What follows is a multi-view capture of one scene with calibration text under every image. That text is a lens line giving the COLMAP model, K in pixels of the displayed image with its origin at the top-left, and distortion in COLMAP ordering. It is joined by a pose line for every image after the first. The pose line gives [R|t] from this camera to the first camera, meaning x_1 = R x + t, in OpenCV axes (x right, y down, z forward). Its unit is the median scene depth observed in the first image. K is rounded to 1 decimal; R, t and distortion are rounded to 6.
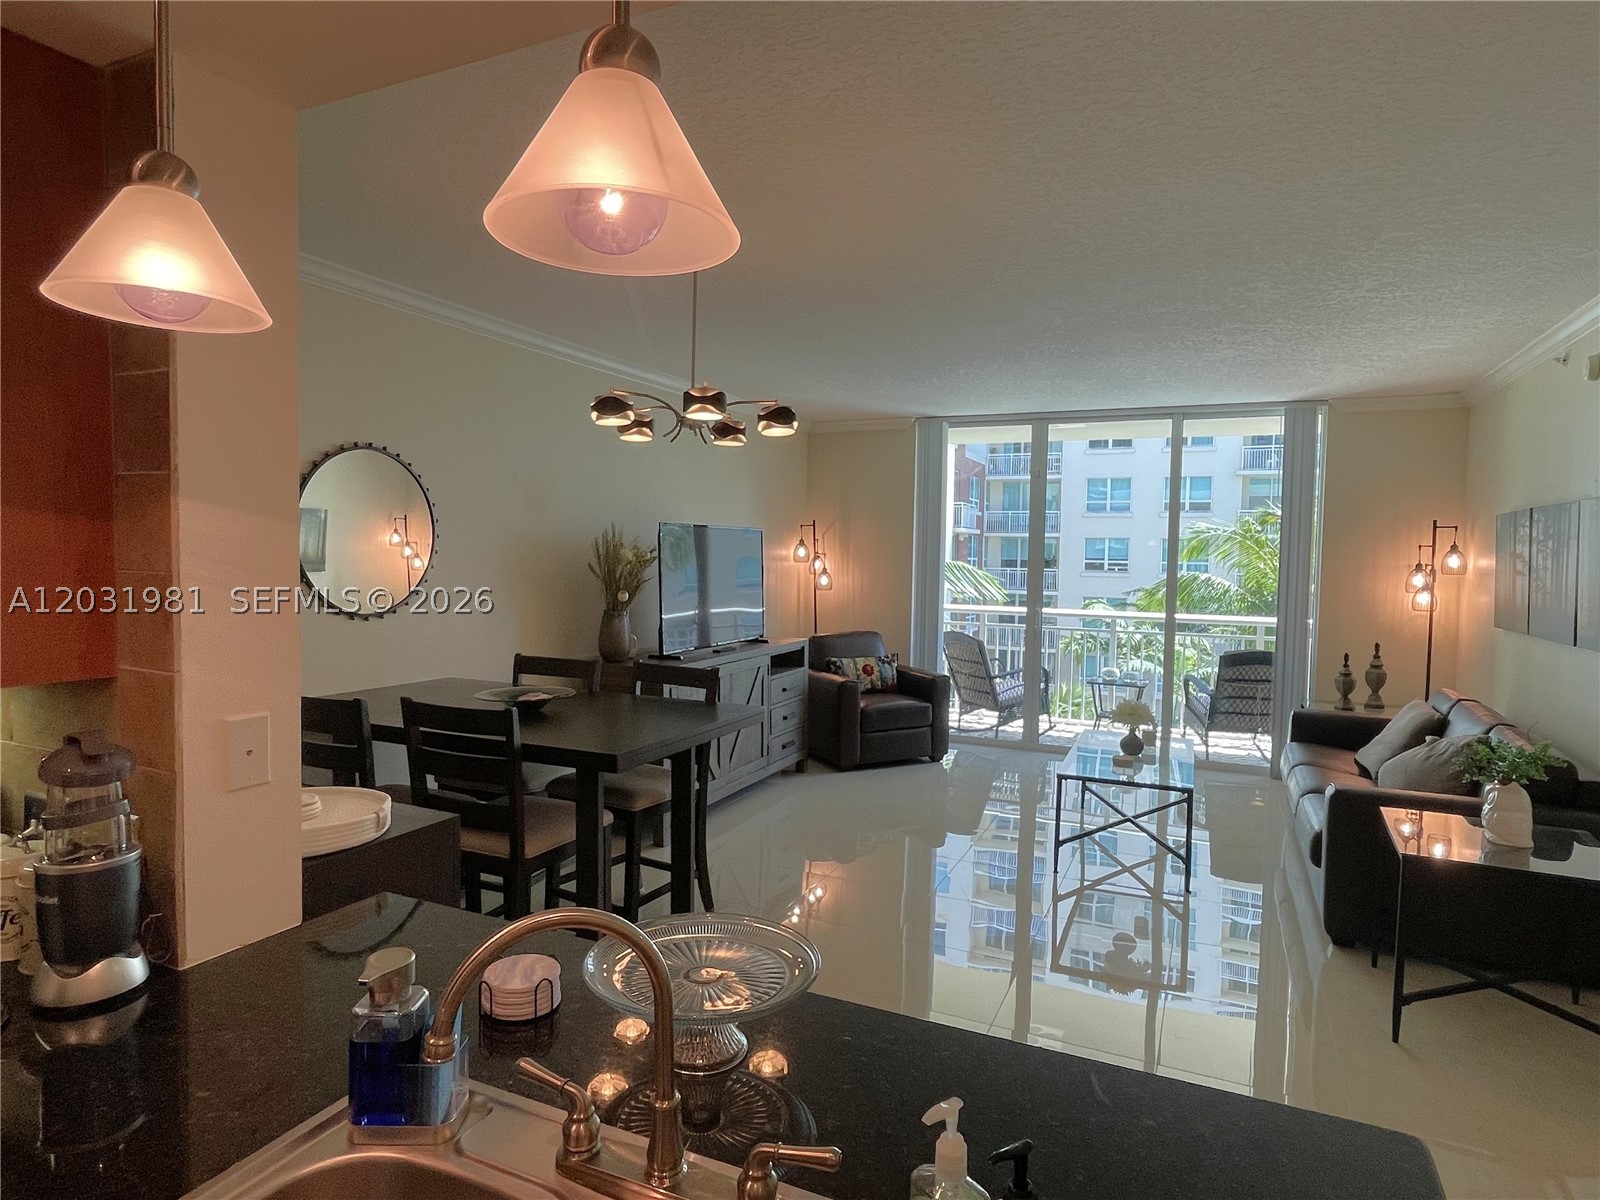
lens RADIAL K [[911.2, 0, 798.1], [0, 911.2, 596.7], [0, 0, 1]] dist [-0.002752, -0.001264]
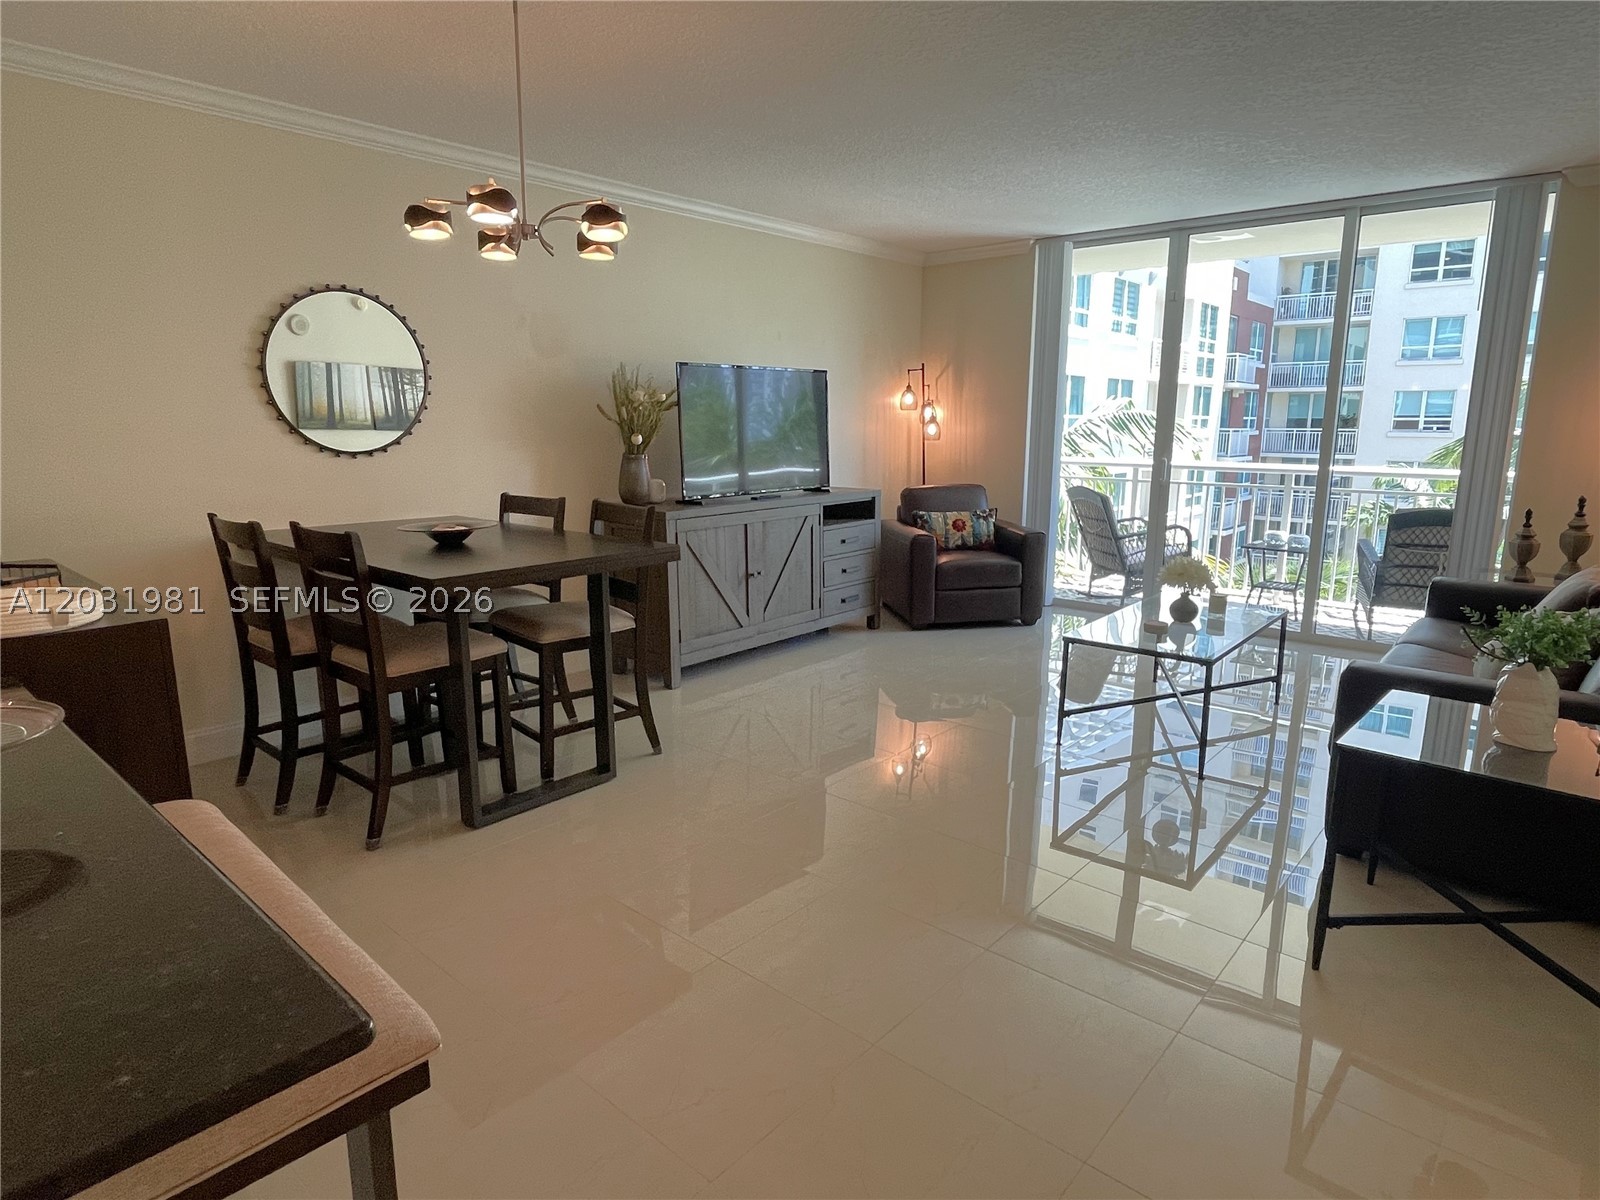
lens RADIAL K [[911.2, 0, 803.3], [0, 911.2, 595.5], [0, 0, 1]] dist [-0.003257, -0.001454]
pose [[0.959080, 0.038628, -0.280488, 0.204360], [0.001559, 0.989914, 0.141658, 0.021608], [0.283131, -0.136299, 0.949347, 0.070371]]
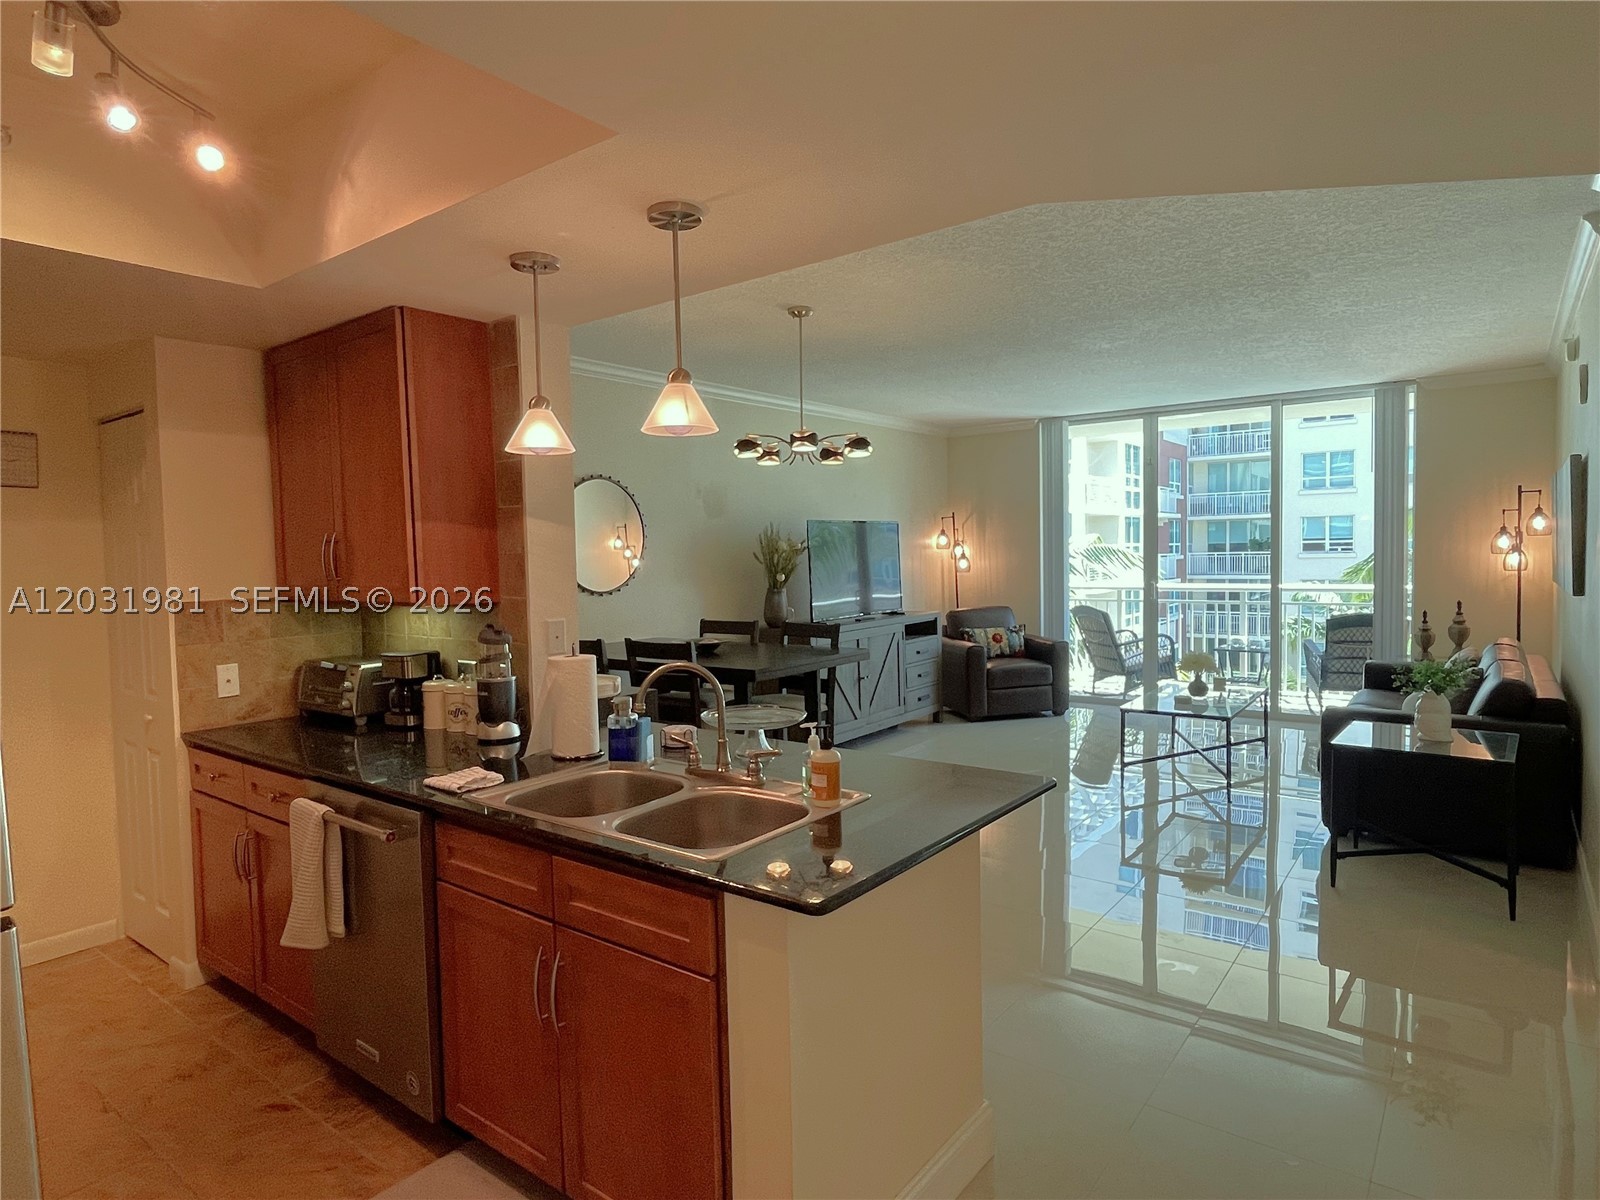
lens RADIAL K [[911.2, 0, 798.1], [0, 911.2, 596.7], [0, 0, 1]] dist [-0.002752, -0.001264]
pose [[0.974931, -0.026770, -0.220892, 0.094952], [0.027446, 0.999623, -0.000008, 0.021895], [0.220809, -0.006055, 0.975298, -0.216584]]
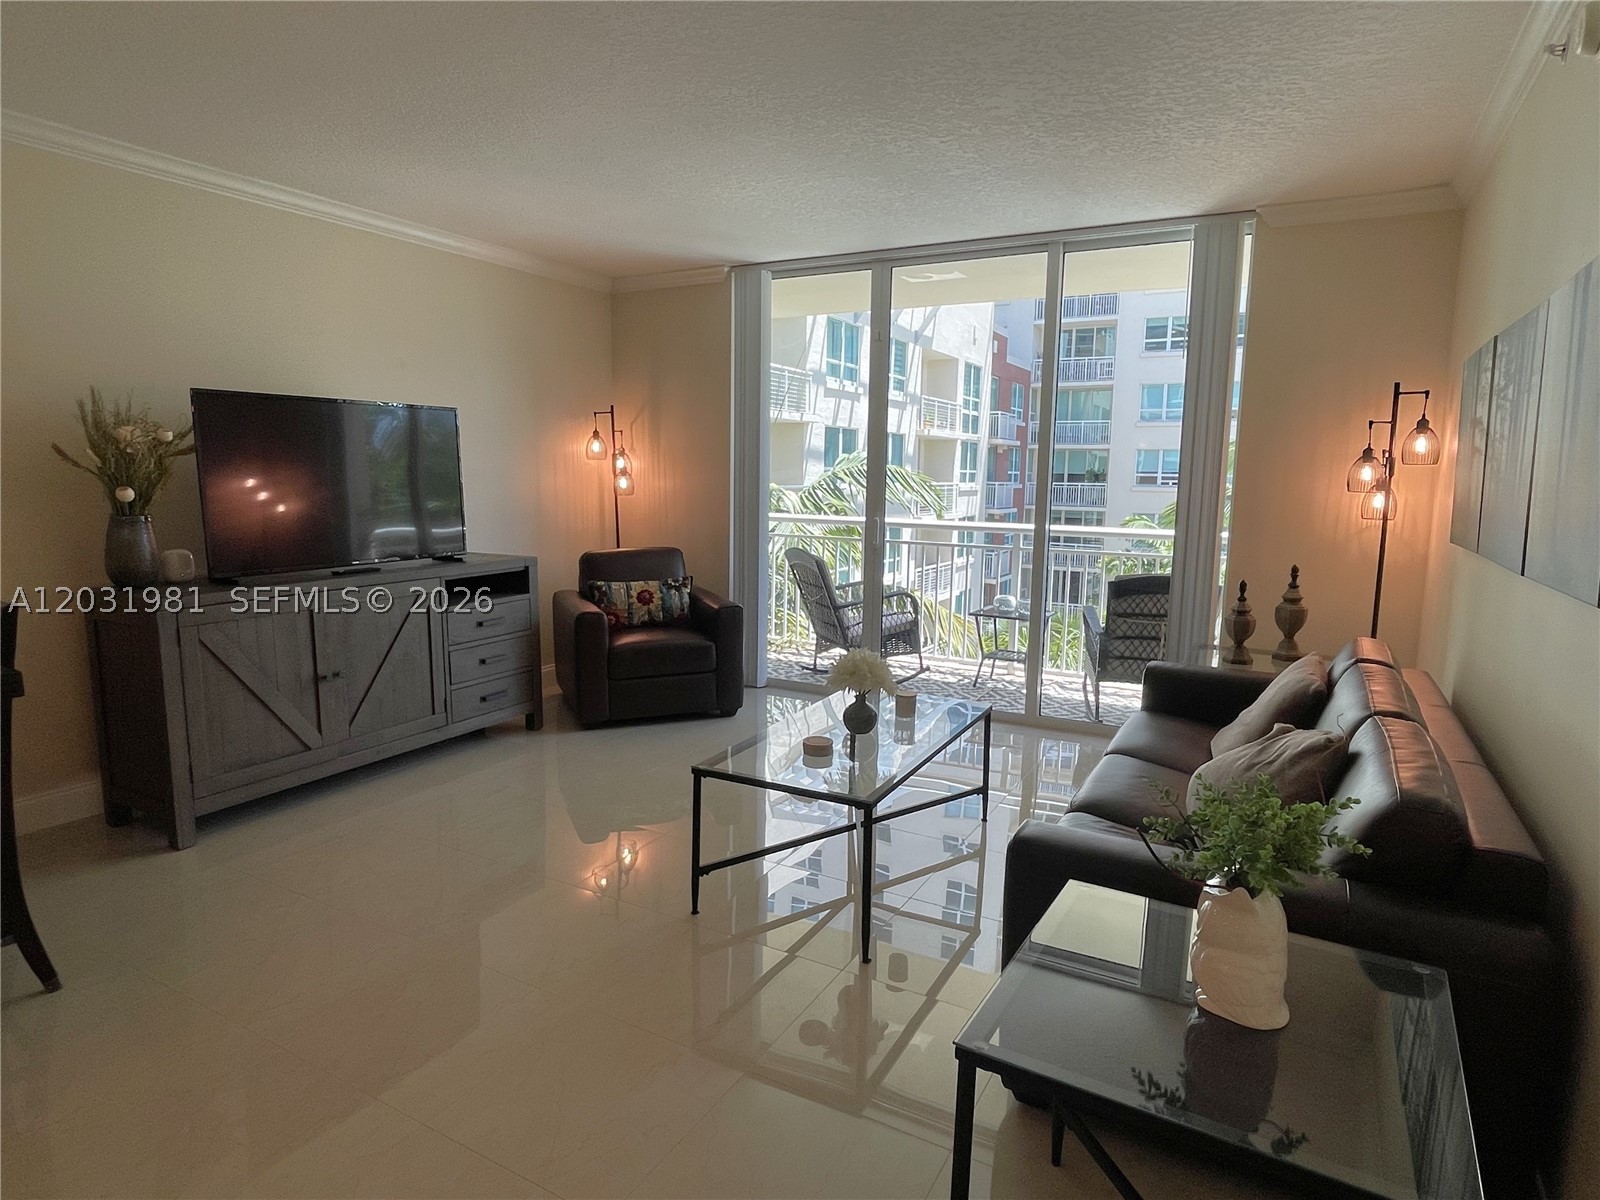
lens RADIAL K [[911.2, 0, 798.1], [0, 911.2, 596.7], [0, 0, 1]] dist [-0.002752, -0.001264]
pose [[0.997127, 0.007265, -0.075405, 0.287716], [-0.000468, 0.995962, 0.089775, 0.011567], [0.075753, -0.089481, 0.993104, 0.265529]]
